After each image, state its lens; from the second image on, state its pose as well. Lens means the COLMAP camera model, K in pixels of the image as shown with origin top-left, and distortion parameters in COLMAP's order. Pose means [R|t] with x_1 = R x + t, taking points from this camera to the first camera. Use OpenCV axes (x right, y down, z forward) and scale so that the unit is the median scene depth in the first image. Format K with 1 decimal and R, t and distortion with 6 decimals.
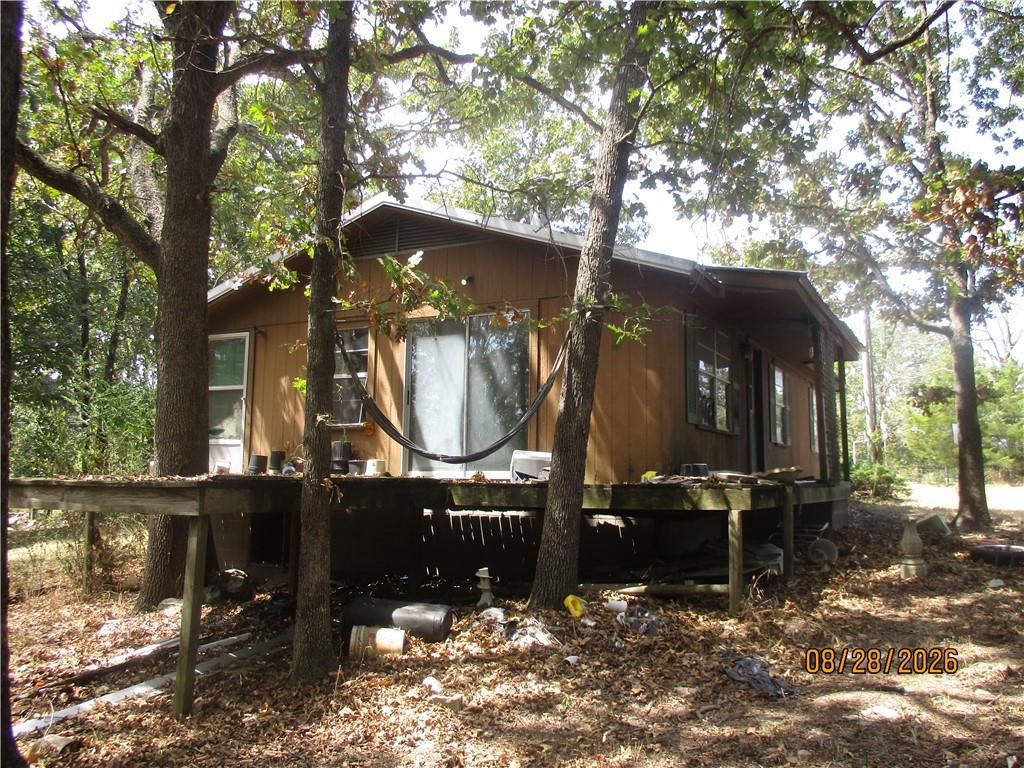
lens RADIAL K [[851.7, 0, 518.8], [0, 851.7, 383.1], [0, 0, 1]] dist [-0.015319, 0.005234]
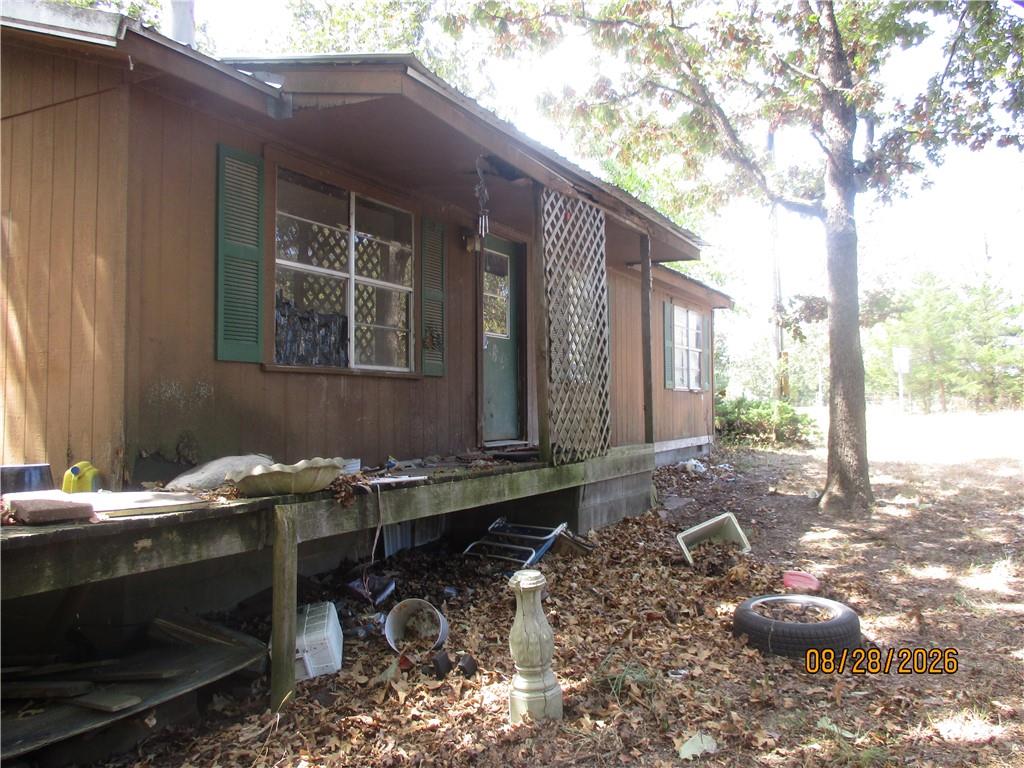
lens RADIAL K [[851.7, 0, 511.5], [0, 851.7, 381.4], [0, 0, 1]] dist [-0.015319, 0.005234]
pose [[0.999926, -0.012087, 0.001387, 0.241845], [0.011924, 0.996265, 0.085519, 0.010262], [-0.002415, -0.085496, 0.996336, 0.307767]]
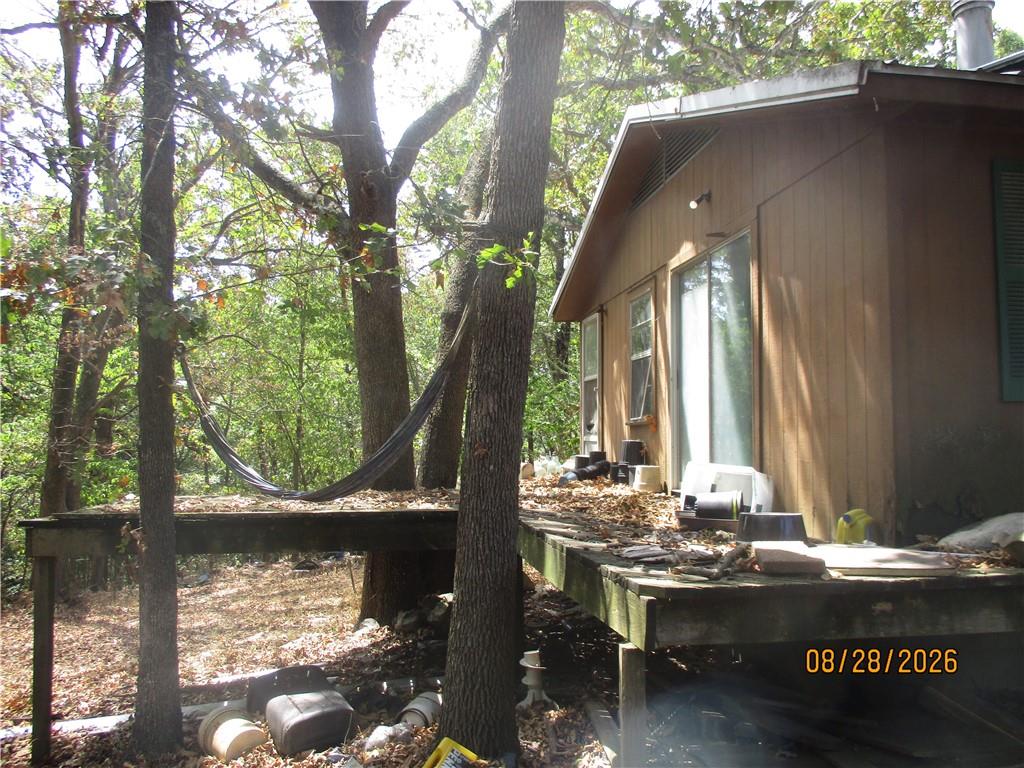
lens RADIAL K [[851.7, 0, 514.6], [0, 851.7, 387.6], [0, 0, 1]] dist [-0.015319, 0.005234]
pose [[0.602071, -0.062592, -0.795986, 0.259236], [0.099216, 0.995061, -0.003201, 0.008448], [0.792254, -0.077048, 0.605307, 0.329369]]
